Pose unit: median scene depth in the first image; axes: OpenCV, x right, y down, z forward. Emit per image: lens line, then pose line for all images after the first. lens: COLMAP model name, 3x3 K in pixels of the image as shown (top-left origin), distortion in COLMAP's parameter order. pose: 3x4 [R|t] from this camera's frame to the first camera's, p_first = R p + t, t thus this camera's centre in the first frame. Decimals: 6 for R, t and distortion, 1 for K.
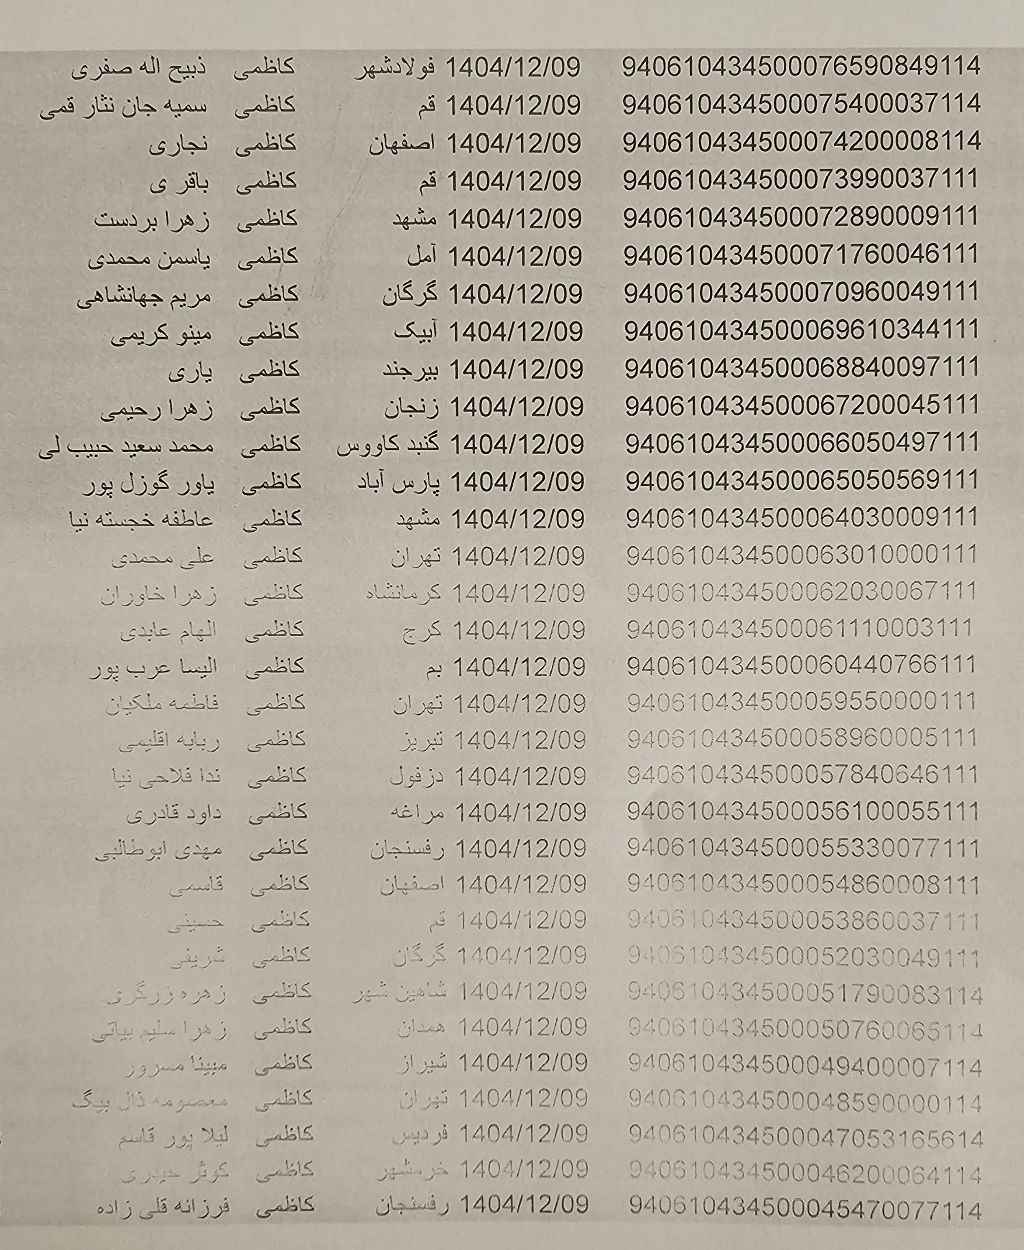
lens RADIAL K [[519.2, 0, 515.2], [0, 519.2, 624.1], [0, 0, 1]] dist [-0.008047, 0.000150]
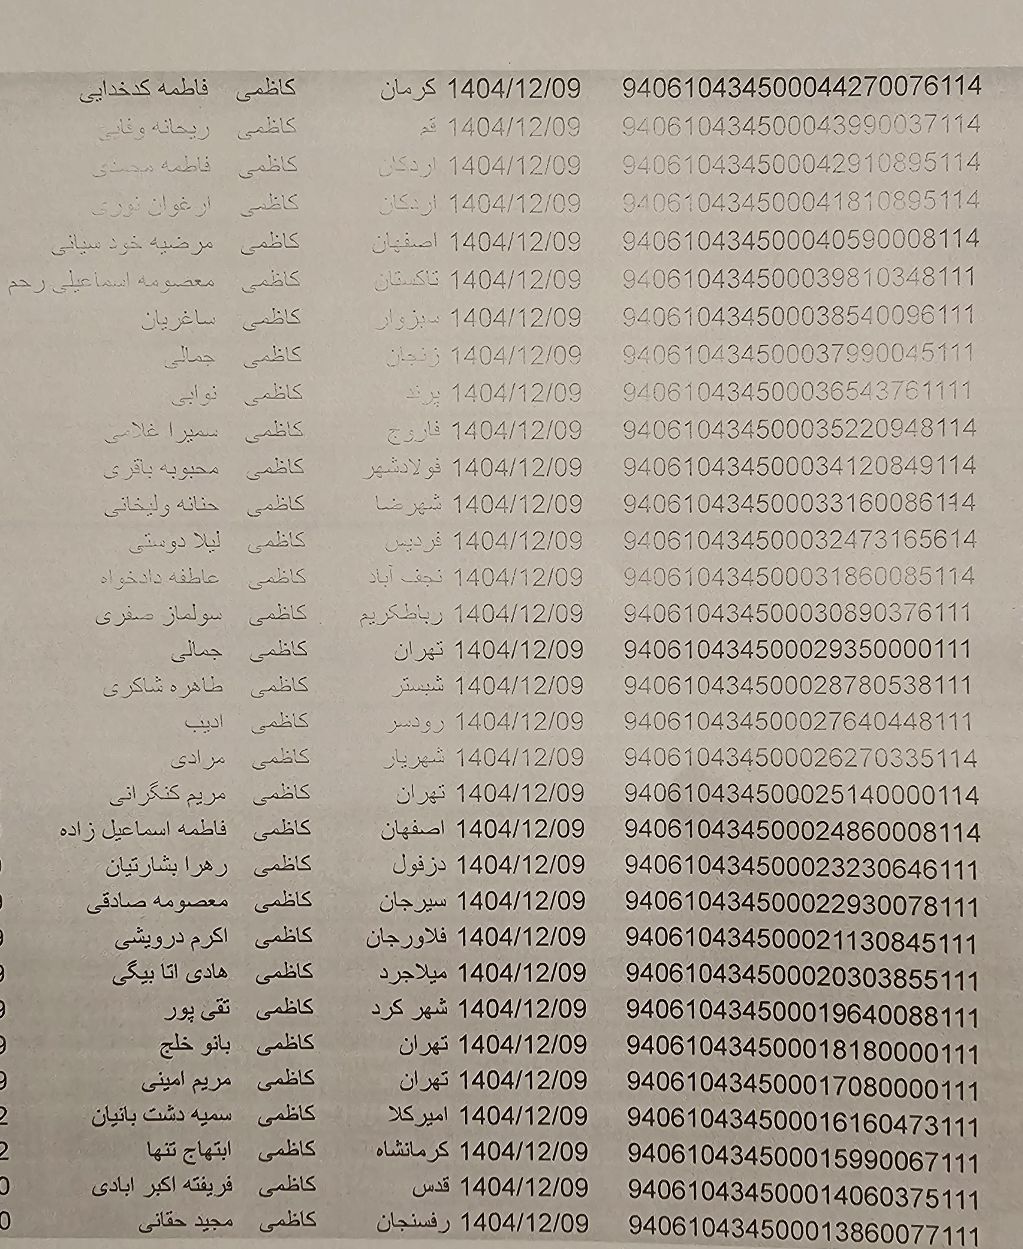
lens RADIAL K [[506.6, 0, 512.9], [0, 506.6, 566.3], [0, 0, 1]] dist [0.010982, 0.000321]
pose [[0.999997, 0.000185, -0.002477, -0.008280], [-0.000185, 1.000000, -0.000030, -0.796765], [0.002477, 0.000030, 0.999997, -0.015467]]
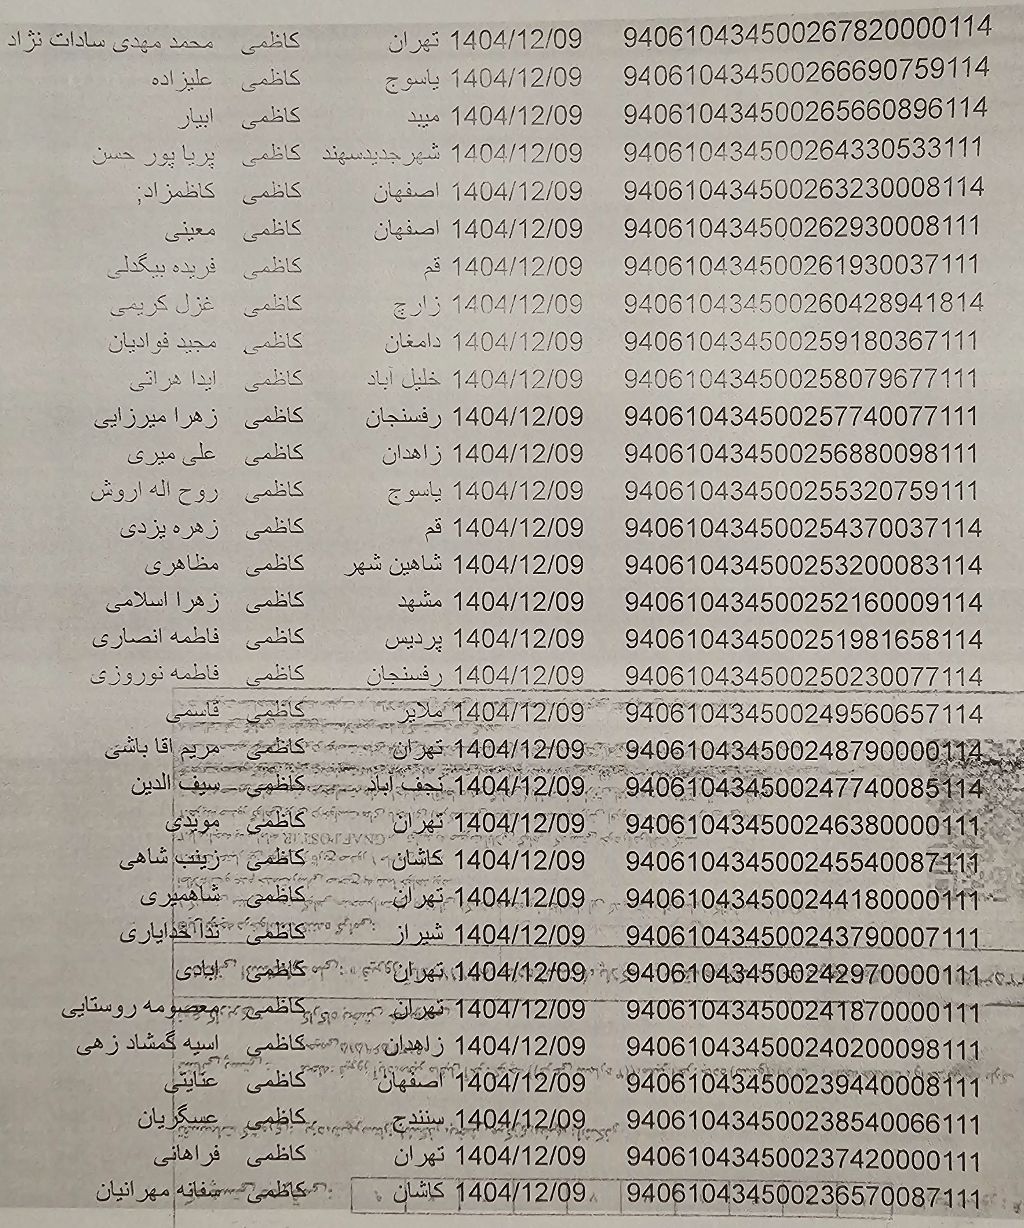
lens RADIAL K [[515.4, 0, 512.7], [0, 515.4, 606.6], [0, 0, 1]] dist [-0.000654, 0.000257]
pose [[0.999972, 0.006425, -0.003962, -0.001512], [-0.006500, 0.999793, -0.019277, -0.153022], [0.003838, 0.019303, 0.999806, -0.002950]]
